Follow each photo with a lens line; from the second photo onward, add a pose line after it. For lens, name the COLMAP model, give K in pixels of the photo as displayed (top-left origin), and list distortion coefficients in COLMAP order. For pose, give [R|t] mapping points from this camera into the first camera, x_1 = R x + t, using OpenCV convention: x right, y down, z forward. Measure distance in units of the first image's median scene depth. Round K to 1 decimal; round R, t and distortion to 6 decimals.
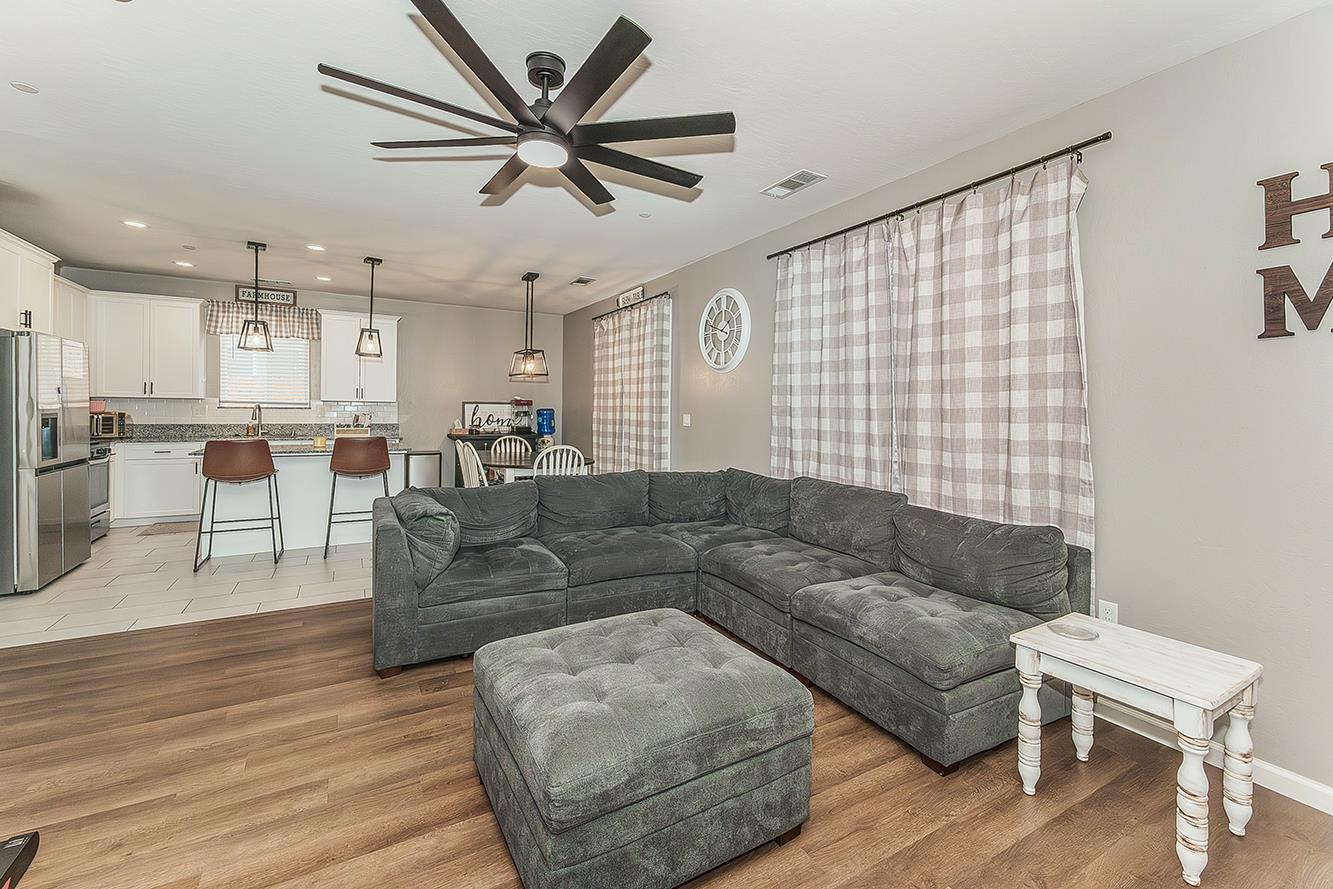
lens RADIAL K [[553.1, 0, 664.7], [0, 553.1, 411.8], [0, 0, 1]] dist [-0.001311, -0.000123]
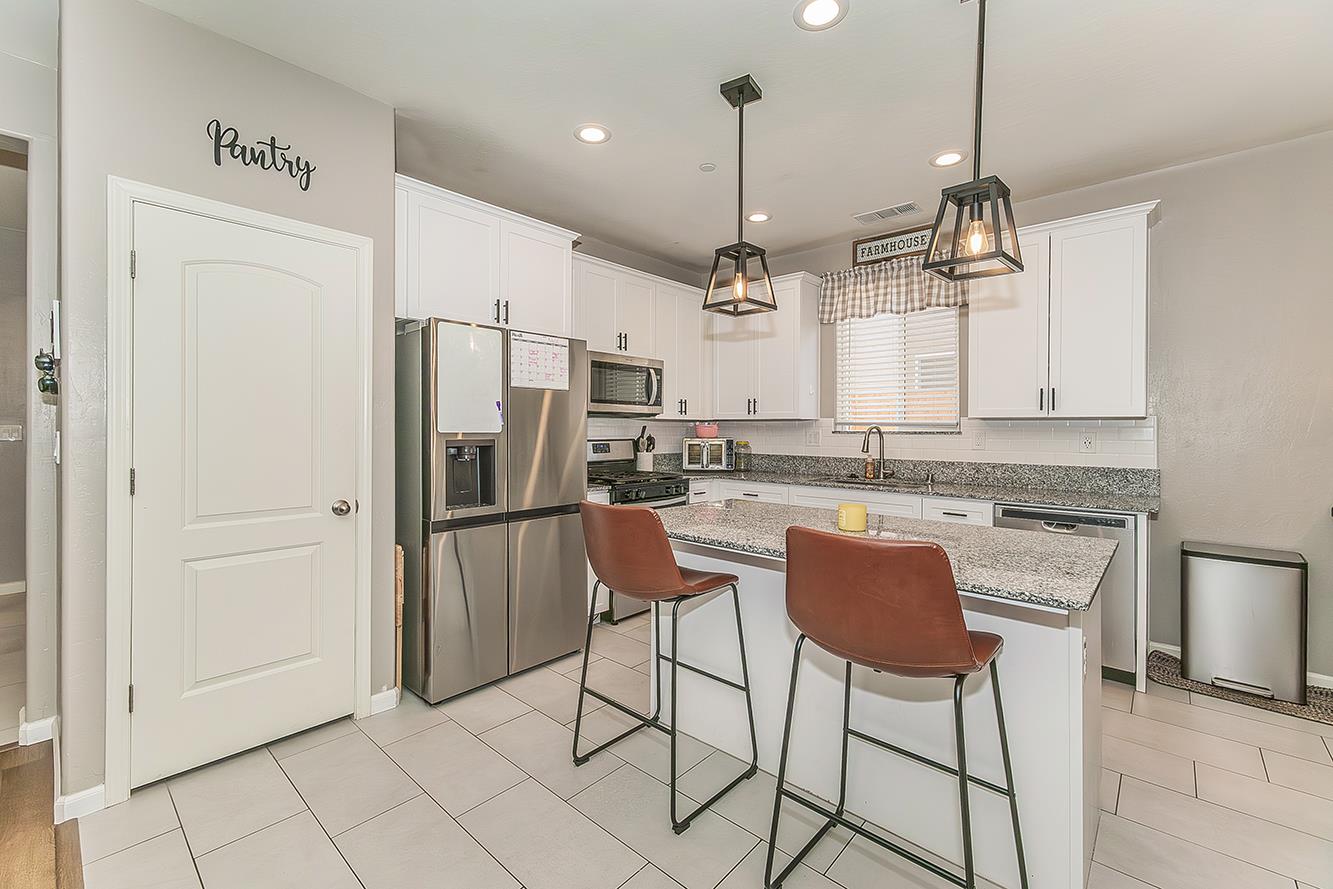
lens RADIAL K [[560.7, 0, 661.9], [0, 560.7, 427.3], [0, 0, 1]] dist [0.001677, 0.000202]
pose [[0.309552, -0.012034, -0.950806, -0.229971], [-0.007194, 0.999862, -0.014997, -0.001945], [0.950855, 0.011483, 0.309423, 0.599277]]
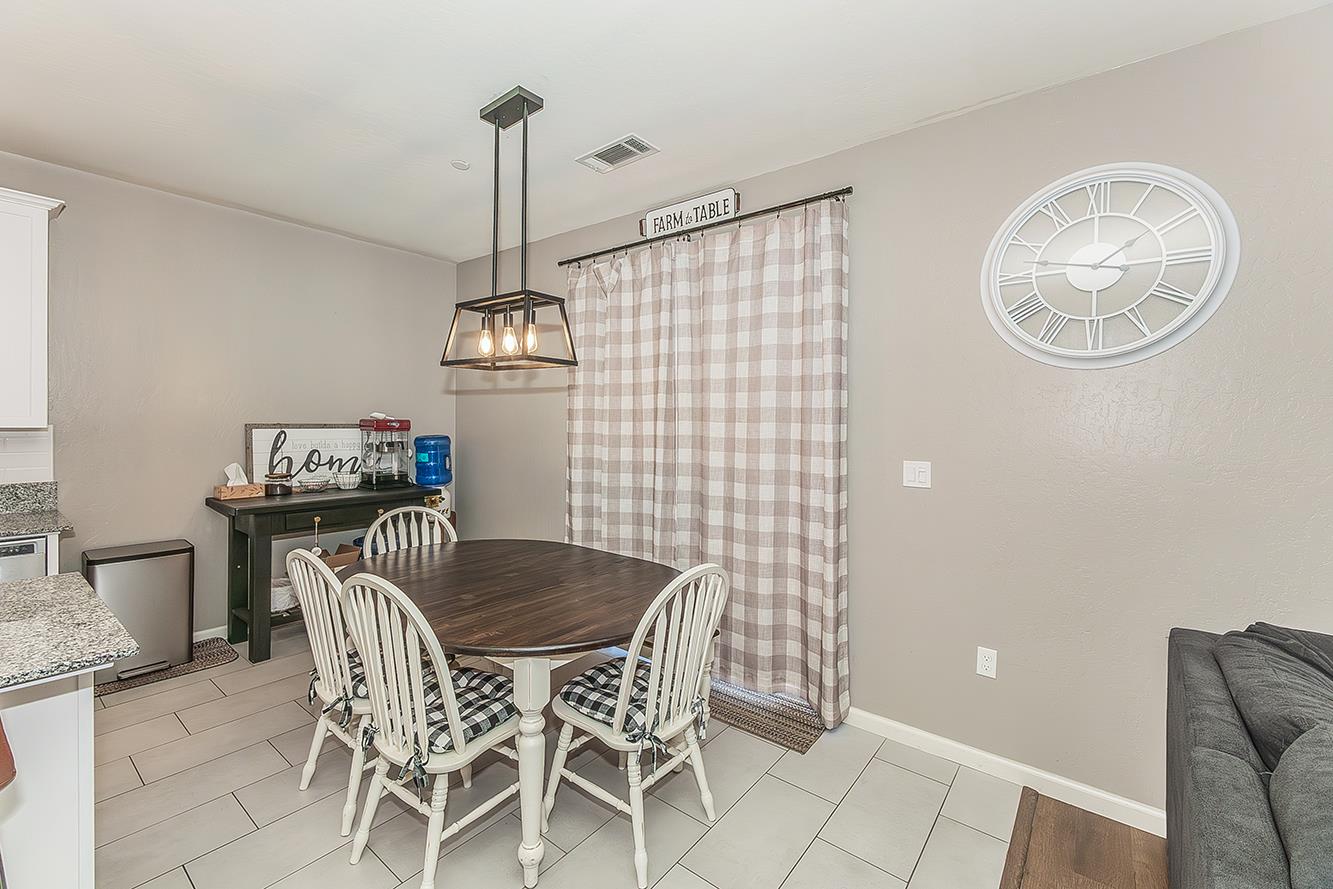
lens RADIAL K [[558.9, 0, 665.8], [0, 558.9, 423.2], [0, 0, 1]] dist [0.001625, 0.000015]
pose [[0.927892, -0.003124, 0.372836, -0.264918], [0.002114, 0.999993, 0.003117, -0.023608], [-0.372843, -0.002104, 0.927892, 0.546775]]
